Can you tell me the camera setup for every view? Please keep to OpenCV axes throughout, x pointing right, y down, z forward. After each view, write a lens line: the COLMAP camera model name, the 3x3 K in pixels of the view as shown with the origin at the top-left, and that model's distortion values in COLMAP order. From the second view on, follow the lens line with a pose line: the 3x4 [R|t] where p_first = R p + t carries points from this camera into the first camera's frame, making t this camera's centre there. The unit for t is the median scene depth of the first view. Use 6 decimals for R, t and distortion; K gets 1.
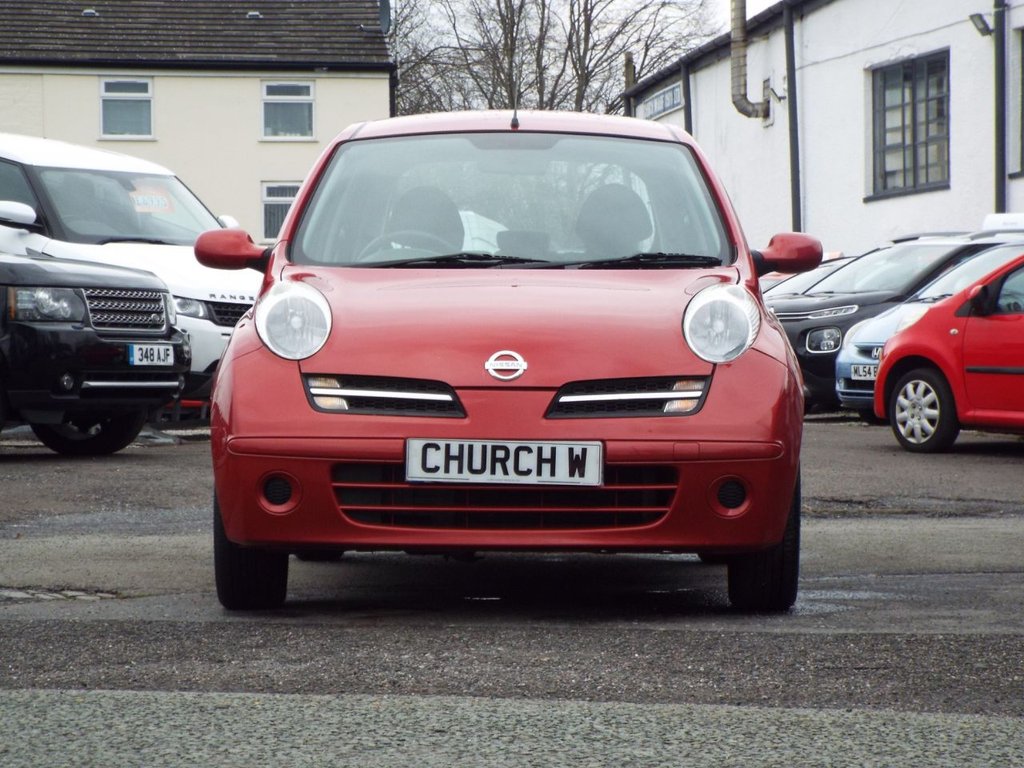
lens RADIAL K [[3595.0, 0, 593.4], [0, 3595.0, 383.9], [0, 0, 1]] dist [-0.707784, 38.482441]
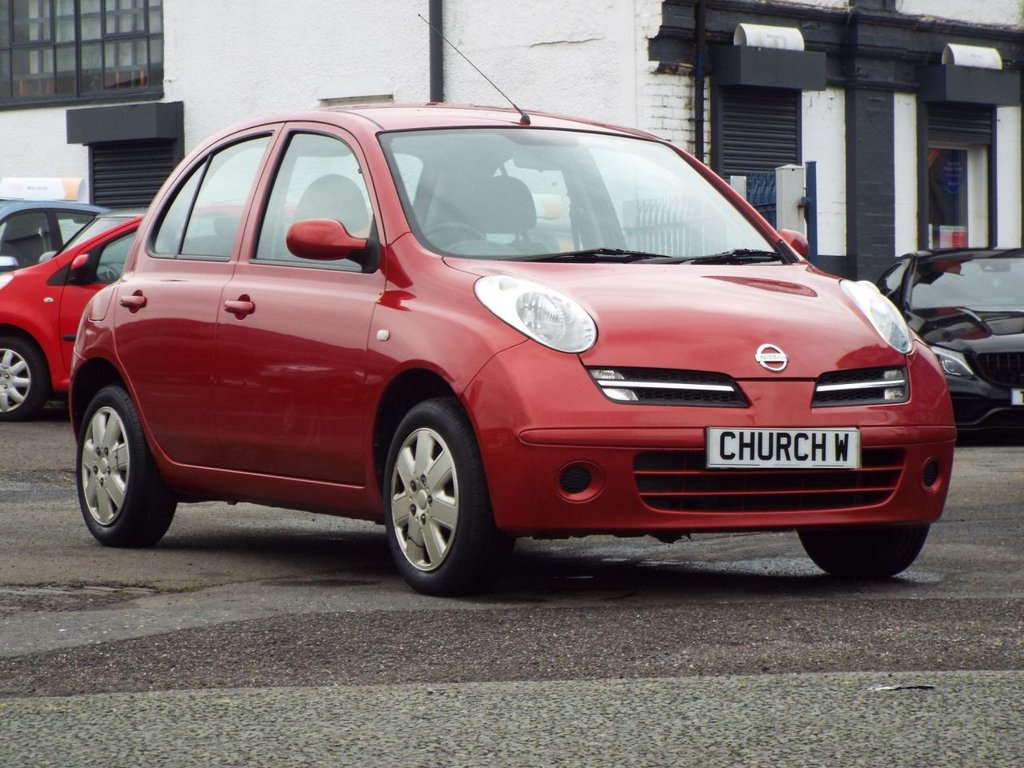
lens RADIAL K [[3595.0, 0, 593.4], [0, 3595.0, 383.9], [0, 0, 1]] dist [-0.707784, 38.482441]
pose [[0.869306, -0.009112, 0.494190, -0.600144], [0.001924, 0.999885, 0.015050, -0.013580], [-0.494271, -0.012132, 0.869223, 0.097802]]
